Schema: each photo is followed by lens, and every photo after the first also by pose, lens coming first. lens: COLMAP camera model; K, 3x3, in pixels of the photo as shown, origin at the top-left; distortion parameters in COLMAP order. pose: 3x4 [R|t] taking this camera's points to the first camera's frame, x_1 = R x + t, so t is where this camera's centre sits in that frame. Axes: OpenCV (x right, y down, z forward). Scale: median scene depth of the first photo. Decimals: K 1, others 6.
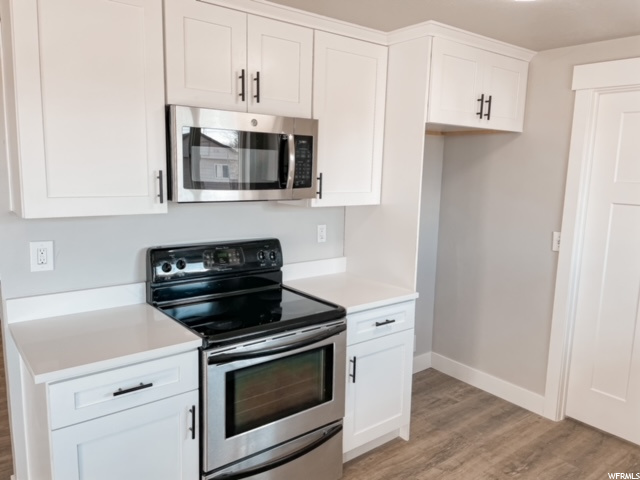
lens RADIAL K [[483.2, 0, 319.4], [0, 483.2, 235.8], [0, 0, 1]] dist [0.036545, -0.017137]
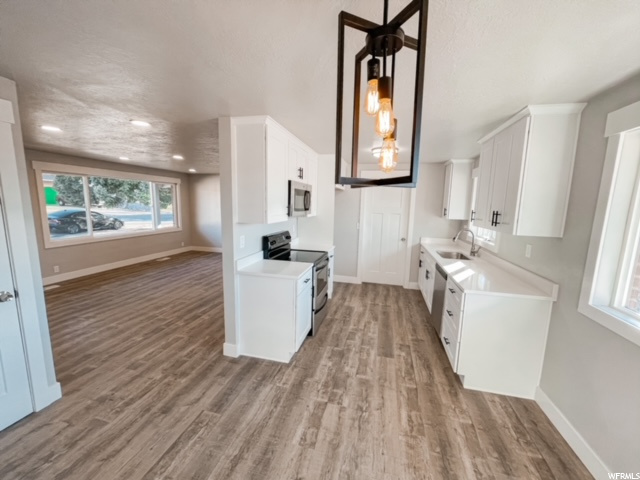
lens RADIAL K [[258.1, 0, 320.0], [0, 258.1, 241.7], [0, 0, 1]] dist [-0.002551, -0.000451]
pose [[0.791601, -0.091186, 0.604196, -0.781785], [0.073981, 0.995831, 0.053364, 0.003441], [-0.606543, 0.002456, 0.795047, -0.170579]]
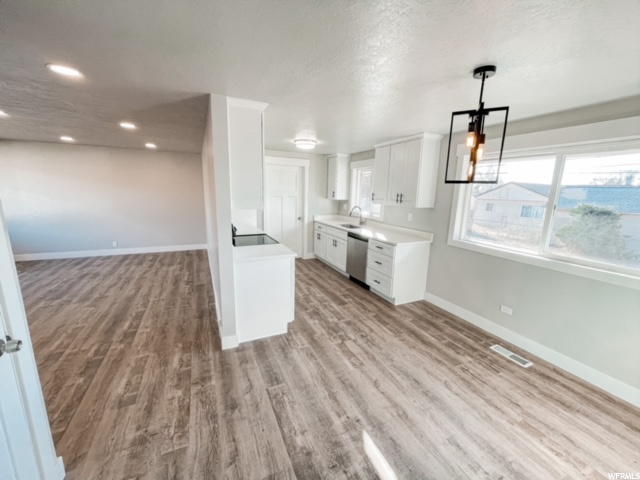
lens RADIAL K [[258.1, 0, 318.5], [0, 258.1, 240.5], [0, 0, 1]] dist [-0.002551, -0.000451]
pose [[0.237697, -0.202470, 0.950003, -1.238823], [0.113634, 0.977115, 0.179816, -0.058312], [-0.964670, 0.065211, 0.255264, 0.223769]]
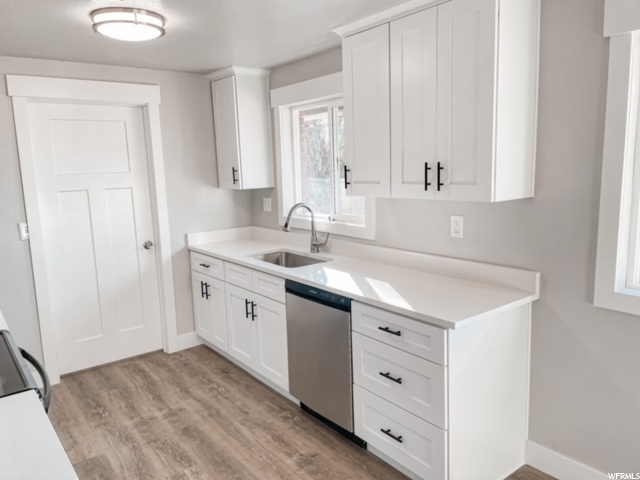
lens RADIAL K [[483.2, 0, 319.2], [0, 483.2, 235.9], [0, 0, 1]] dist [0.036545, -0.017137]
pose [[0.012245, -0.171174, 0.985165, -0.671035], [0.167870, 0.971607, 0.166732, -0.057071], [-0.985733, 0.163338, 0.040632, 0.323539]]
